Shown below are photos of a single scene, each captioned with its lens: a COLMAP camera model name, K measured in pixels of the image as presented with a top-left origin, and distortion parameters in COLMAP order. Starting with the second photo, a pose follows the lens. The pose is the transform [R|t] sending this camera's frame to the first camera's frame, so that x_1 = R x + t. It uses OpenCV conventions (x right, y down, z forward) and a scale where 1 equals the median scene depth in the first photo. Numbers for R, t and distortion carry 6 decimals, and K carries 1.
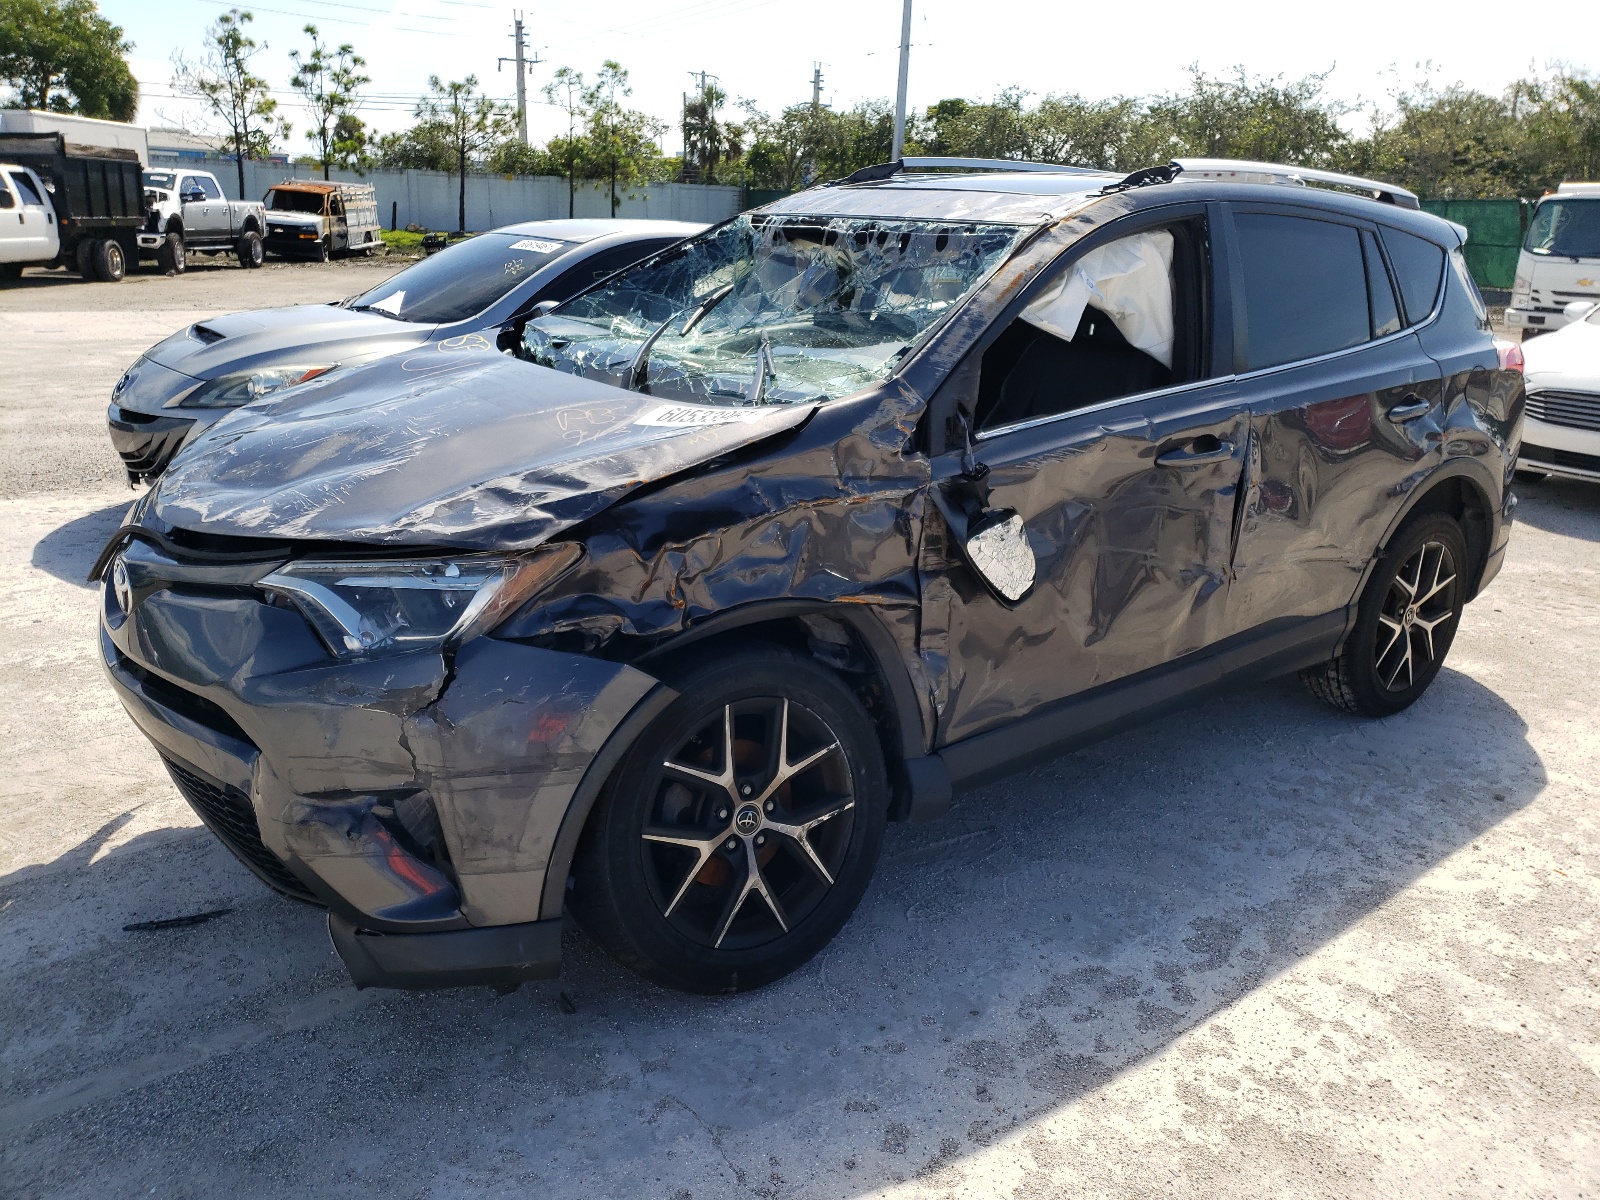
lens RADIAL K [[1230.0, 0, 800.0], [0, 1230.0, 600.0], [0, 0, 1]] dist [0.068758, -0.105912]
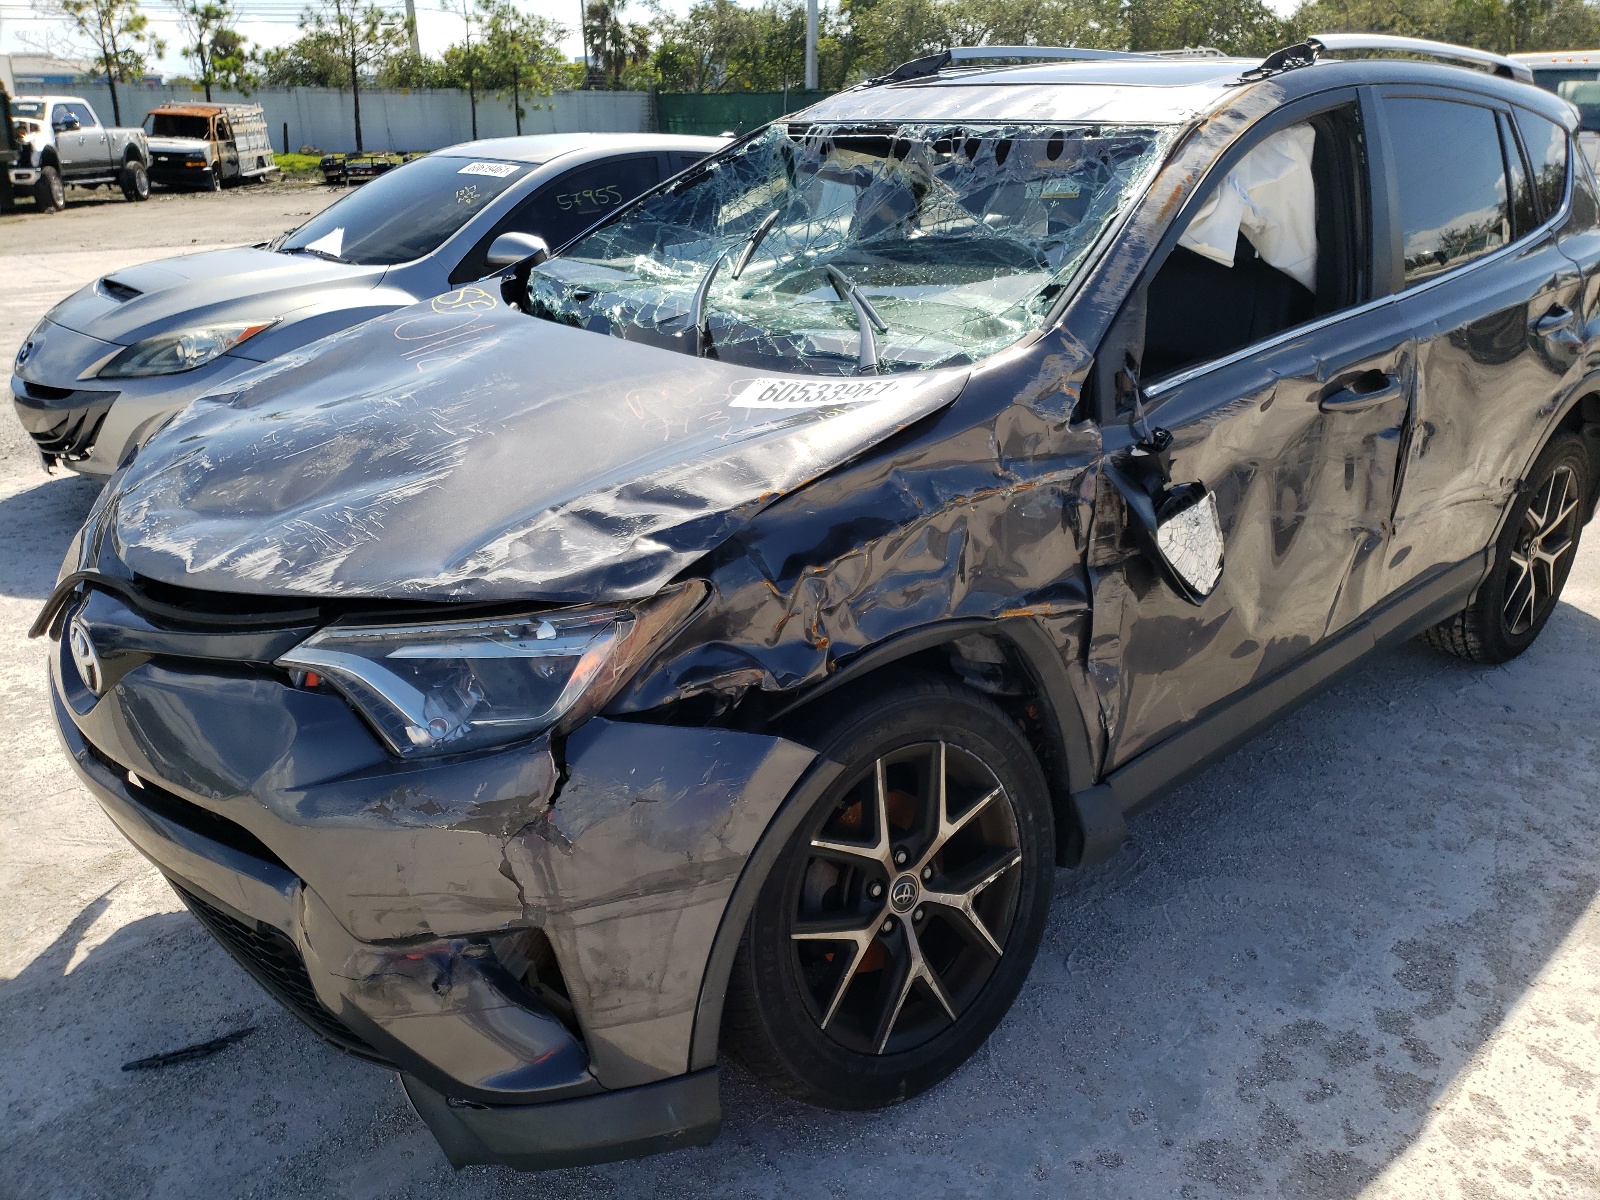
lens RADIAL K [[1237.0, 0, 800.0], [0, 1237.0, 600.0], [0, 0, 1]] dist [0.021929, -0.003595]
pose [[0.996785, -0.061533, 0.051308, -0.129283], [0.057828, 0.995812, 0.070814, -0.068083], [-0.055450, -0.067620, 0.996169, 0.192917]]
